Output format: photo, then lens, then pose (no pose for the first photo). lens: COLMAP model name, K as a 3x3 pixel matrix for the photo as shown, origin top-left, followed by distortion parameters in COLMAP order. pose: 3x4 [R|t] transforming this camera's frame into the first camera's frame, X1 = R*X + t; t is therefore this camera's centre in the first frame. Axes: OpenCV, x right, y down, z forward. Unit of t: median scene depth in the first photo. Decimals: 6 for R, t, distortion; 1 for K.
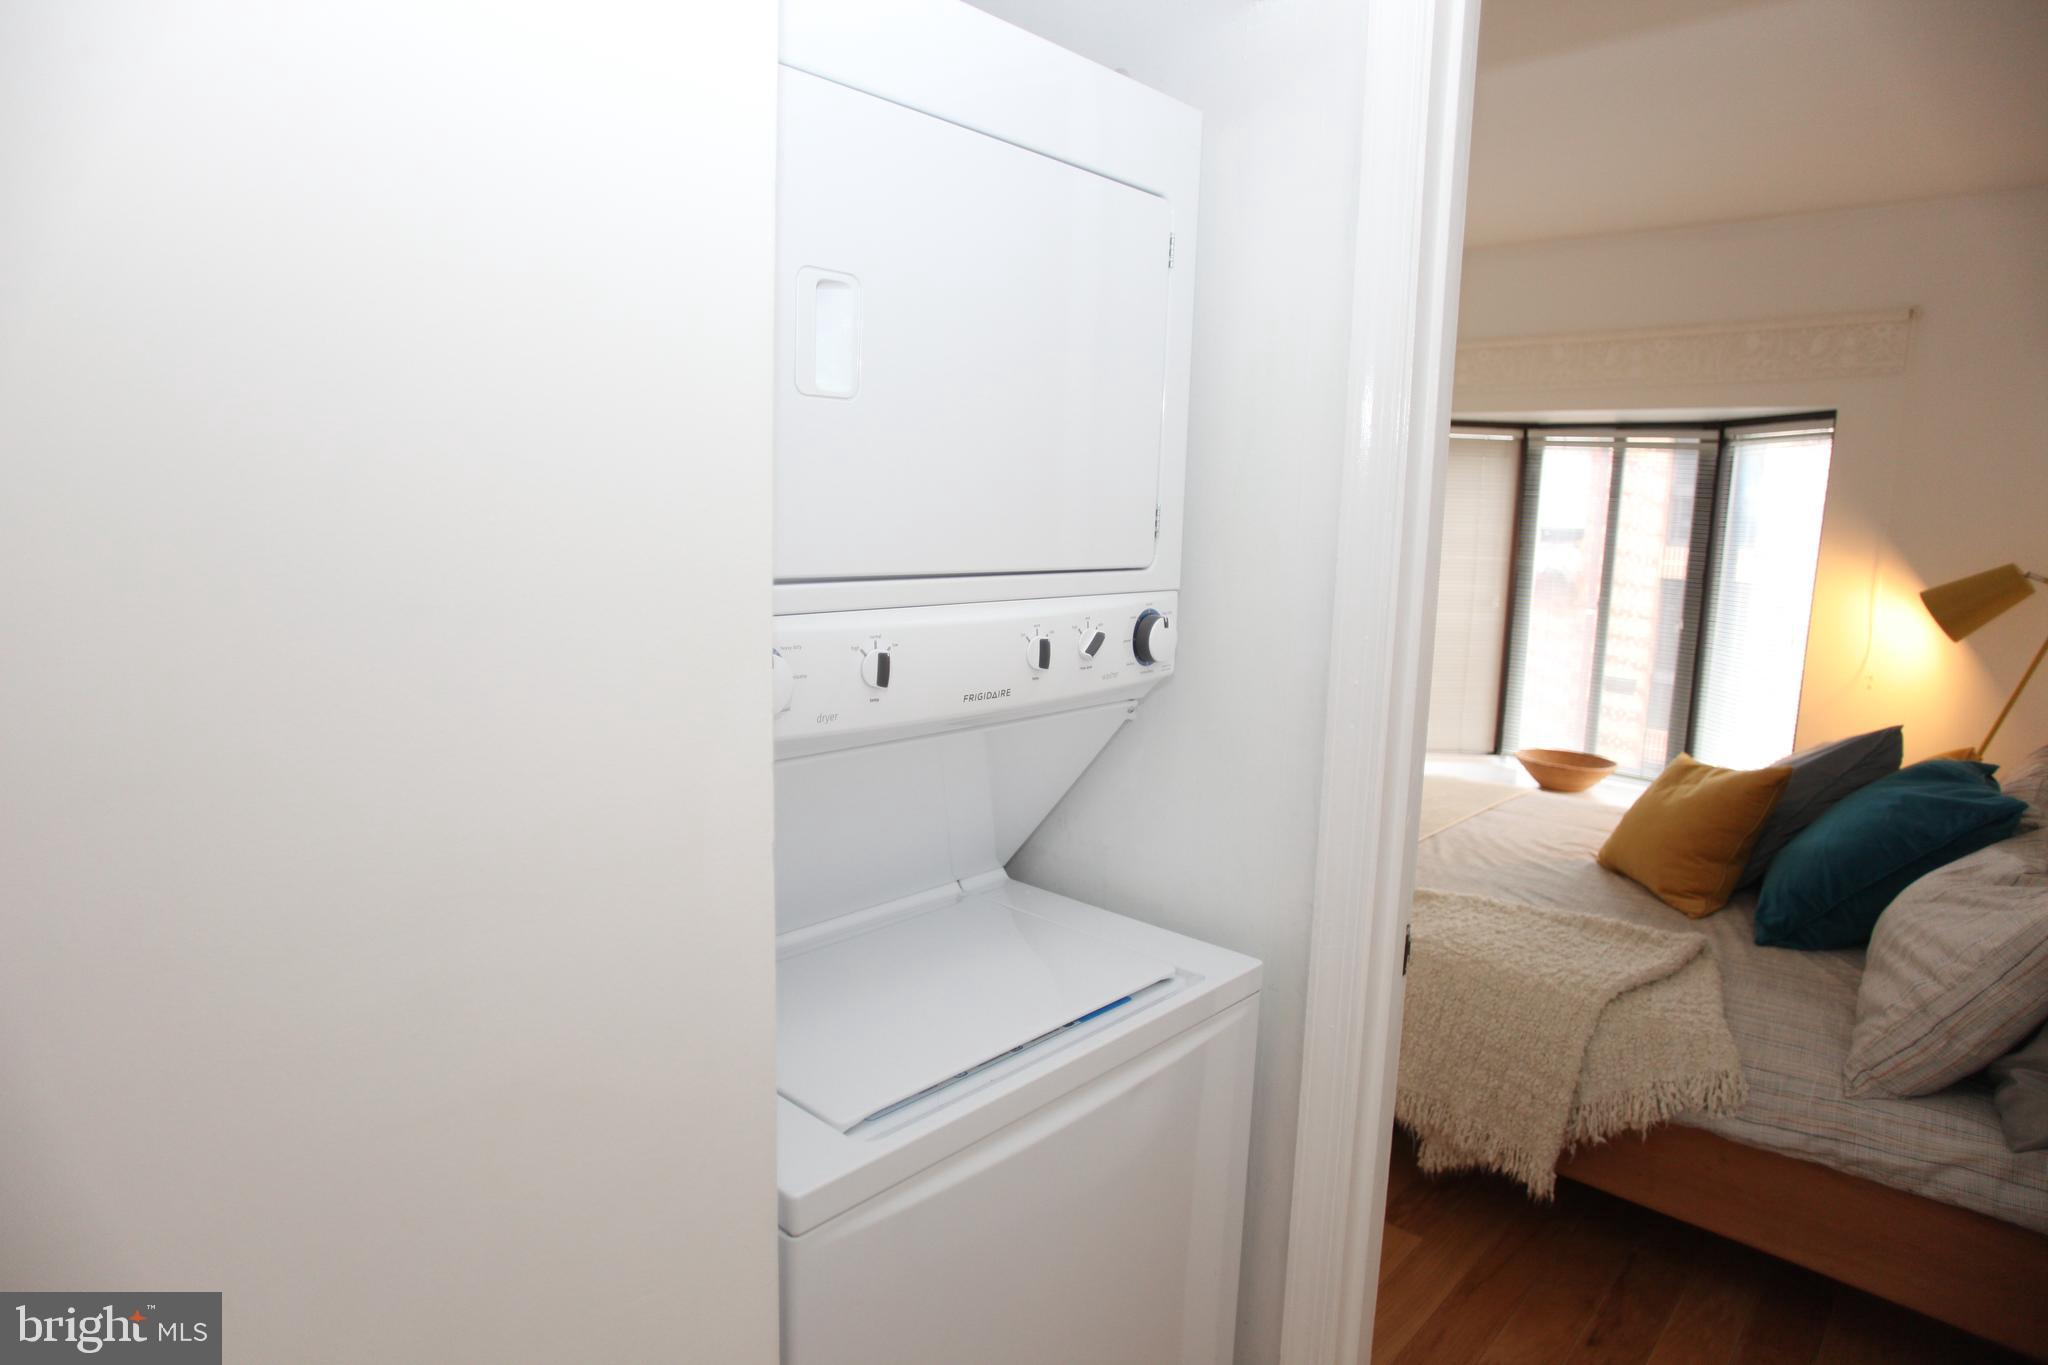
lens RADIAL K [[1157.4, 0, 1024.0], [0, 1157.4, 682.5], [0, 0, 1]] dist [-0.061427, 0.043279]
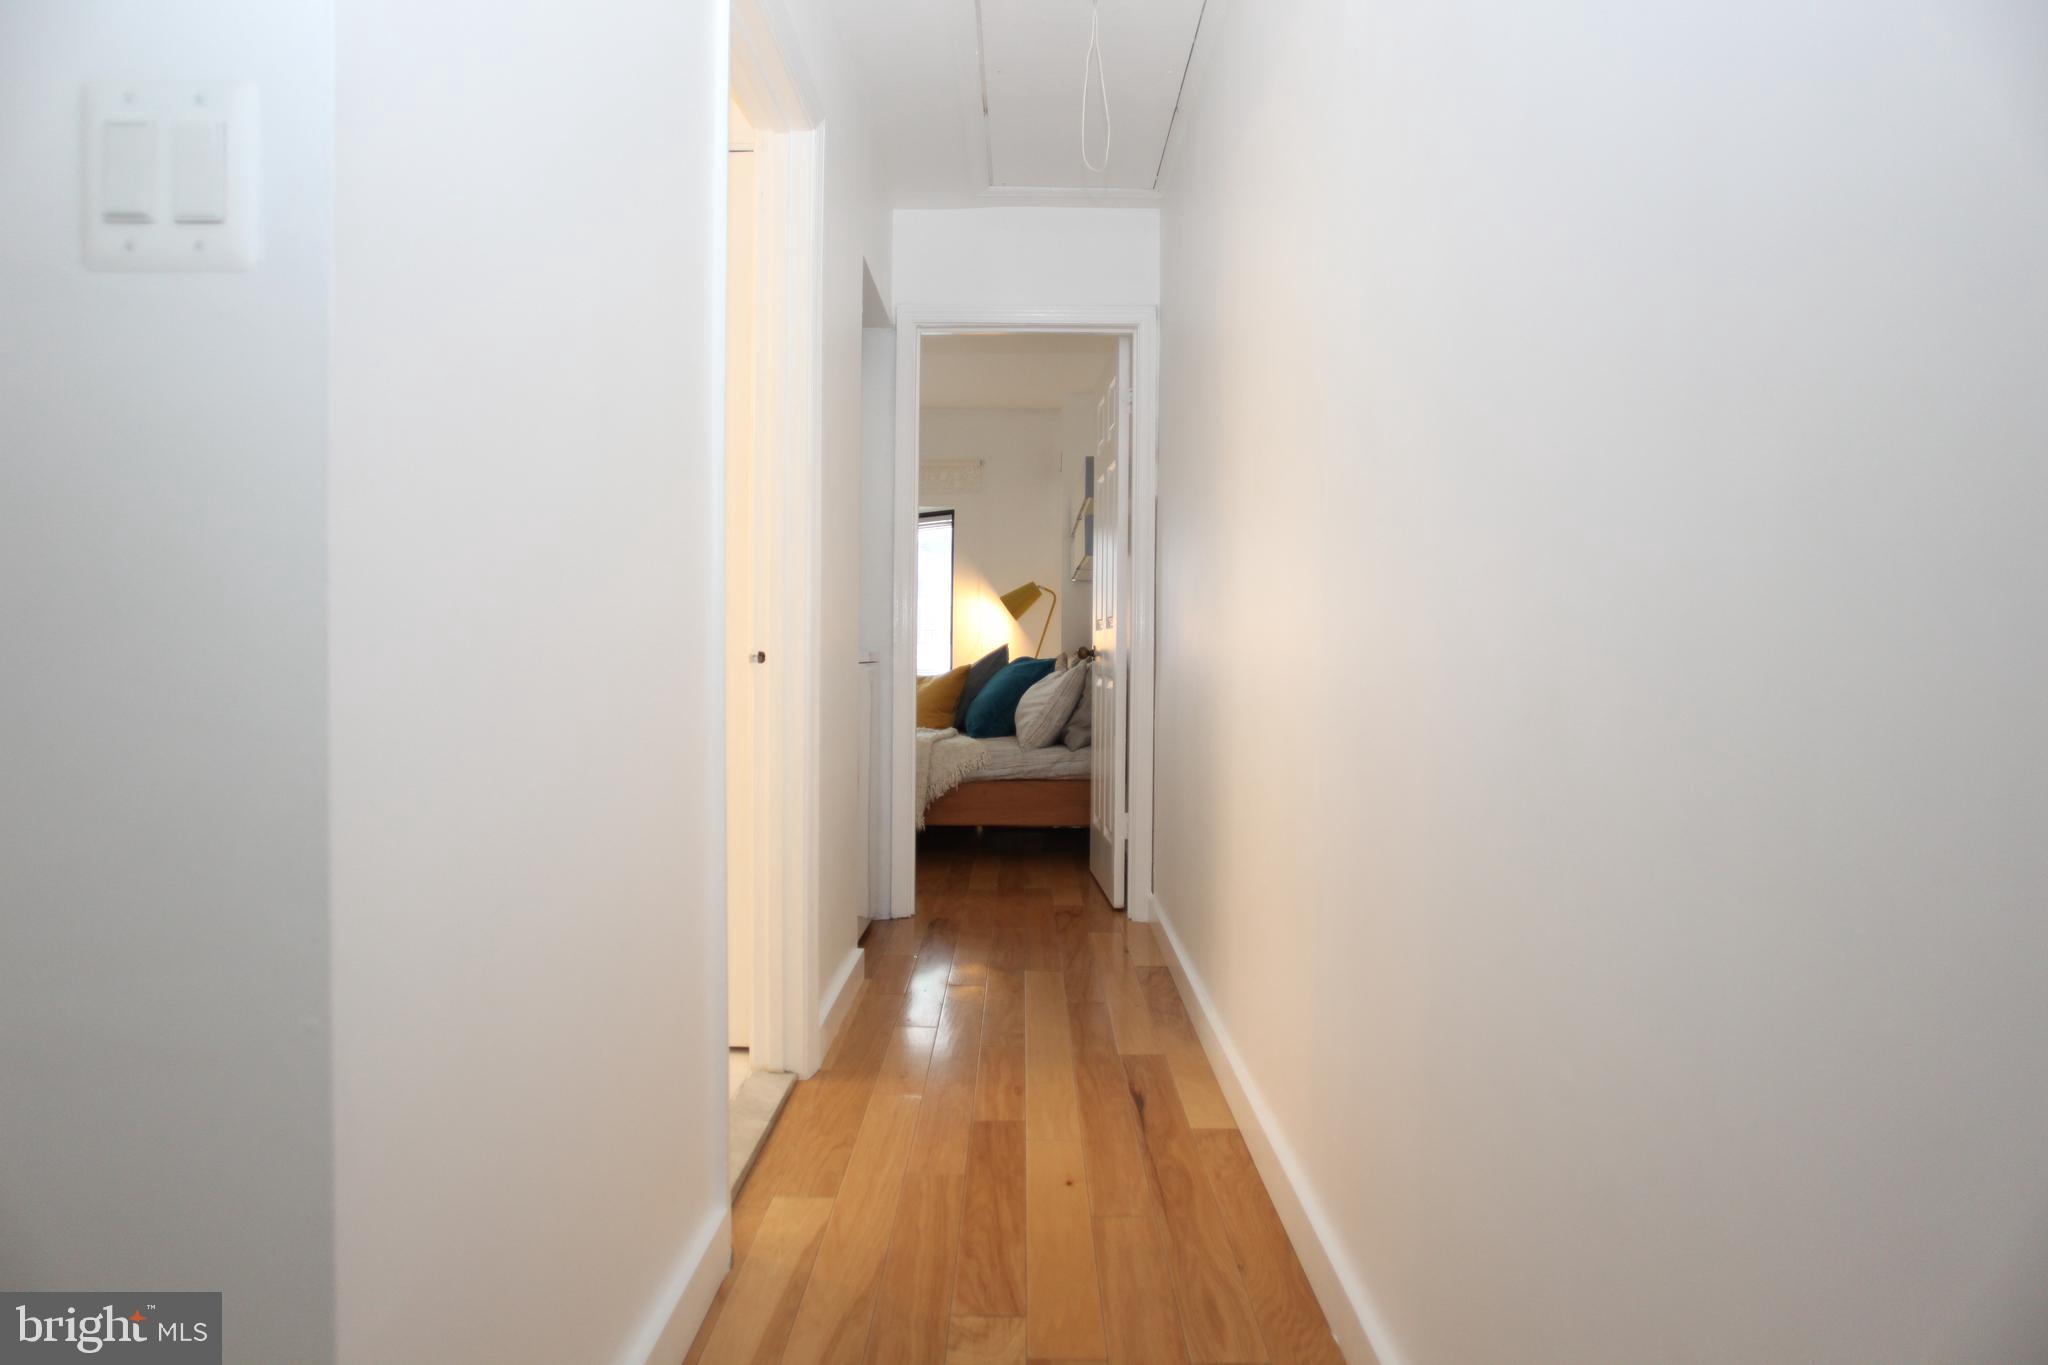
lens RADIAL K [[1157.4, 0, 1024.0], [0, 1157.4, 682.5], [0, 0, 1]] dist [-0.061427, 0.043279]
pose [[0.735556, -0.031755, 0.676720, -0.926374], [0.107638, 0.991690, -0.070461, 0.351319], [-0.668859, 0.124668, 0.732861, -0.839390]]
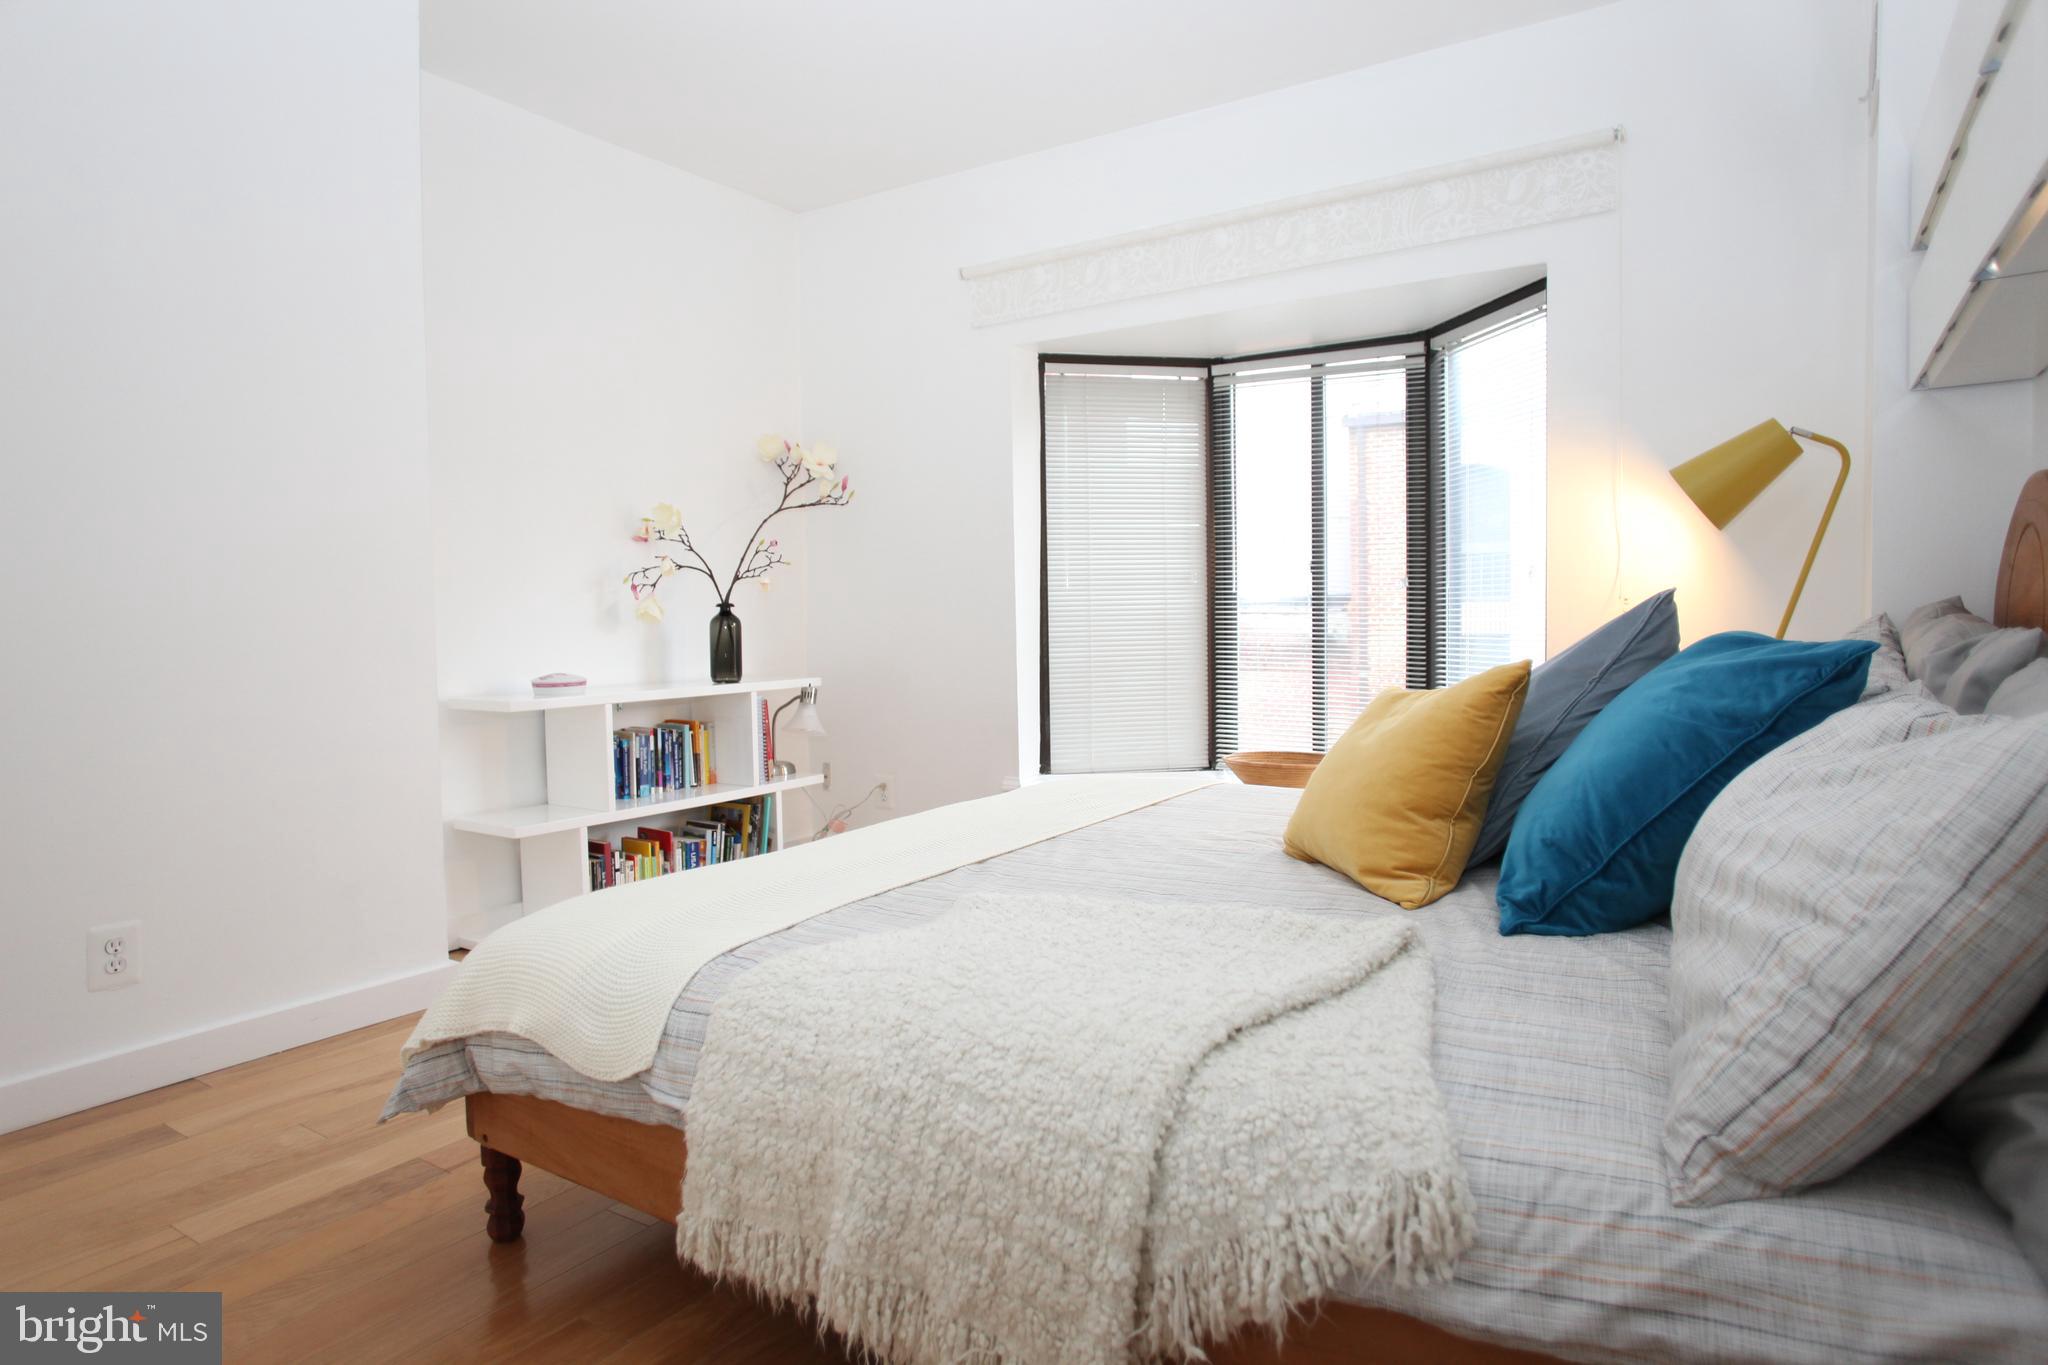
lens RADIAL K [[1157.4, 0, 1024.0], [0, 1157.4, 682.5], [0, 0, 1]] dist [-0.061427, 0.043279]
pose [[0.986140, -0.048123, 0.158785, 0.371256], [0.063901, 0.993347, -0.095807, 0.169787], [-0.153118, 0.104626, 0.982654, 0.520946]]
